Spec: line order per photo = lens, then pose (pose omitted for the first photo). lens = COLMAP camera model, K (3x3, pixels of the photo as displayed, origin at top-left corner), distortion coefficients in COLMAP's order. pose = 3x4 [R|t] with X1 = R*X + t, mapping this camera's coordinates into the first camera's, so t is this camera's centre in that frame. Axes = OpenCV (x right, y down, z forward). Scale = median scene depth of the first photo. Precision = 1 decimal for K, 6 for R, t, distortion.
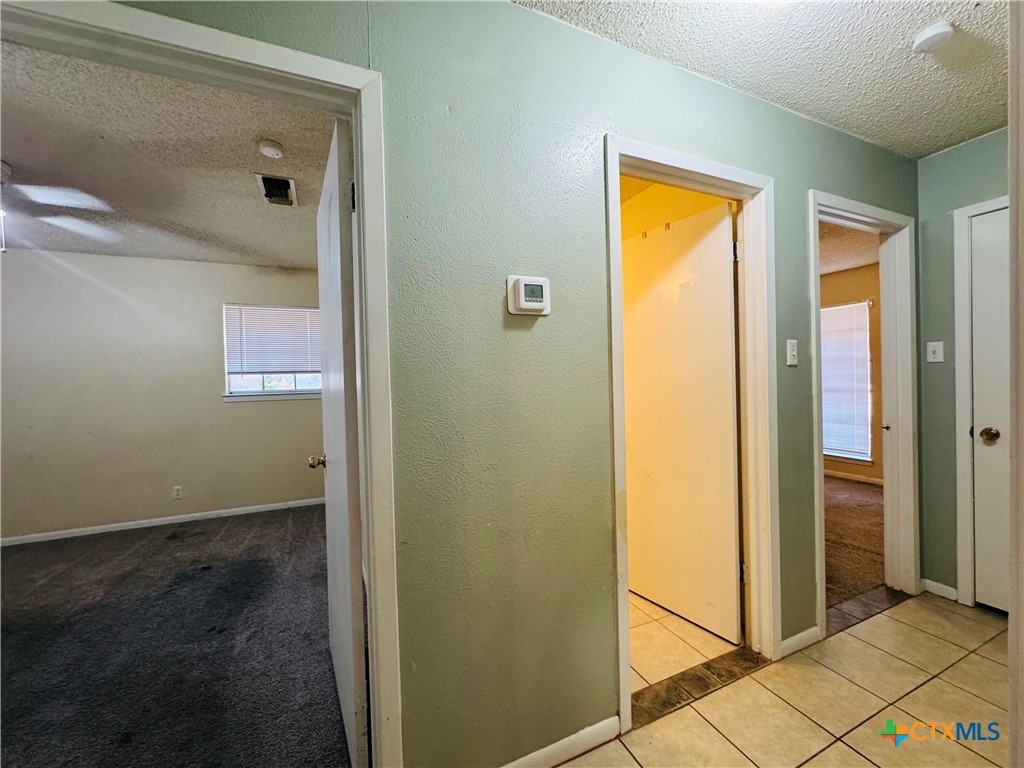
lens RADIAL K [[410.2, 0, 512.0], [0, 410.2, 384.0], [0, 0, 1]] dist [-0.002779, -0.000319]
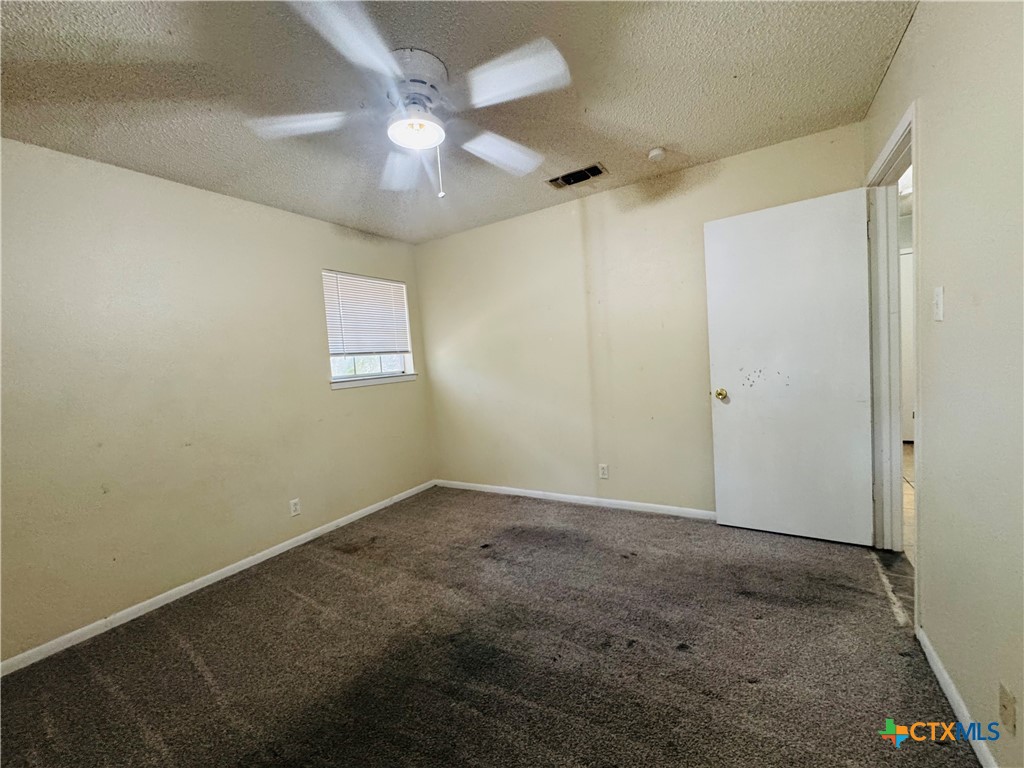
lens RADIAL K [[412.8, 0, 513.6], [0, 412.8, 384.4], [0, 0, 1]] dist [0.000473, -0.000046]
pose [[0.824722, -0.070873, 0.561080, -0.991819], [0.056830, 0.997480, 0.042463, 0.021762], [-0.562676, -0.003134, 0.826672, 0.120998]]
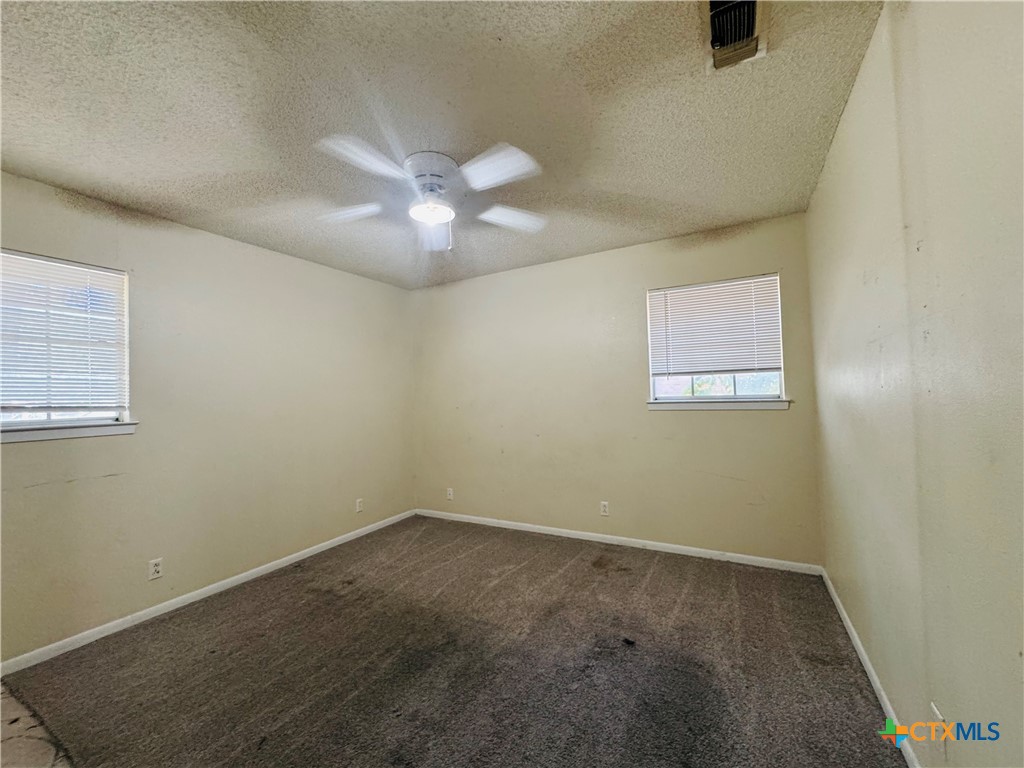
lens RADIAL K [[412.8, 0, 513.6], [0, 412.8, 384.4], [0, 0, 1]] dist [0.000473, -0.000046]
pose [[0.599832, -0.011523, -0.800043, -0.229361], [0.001720, 0.999913, -0.013112, 0.003754], [0.800124, 0.006489, 0.599799, 0.324100]]
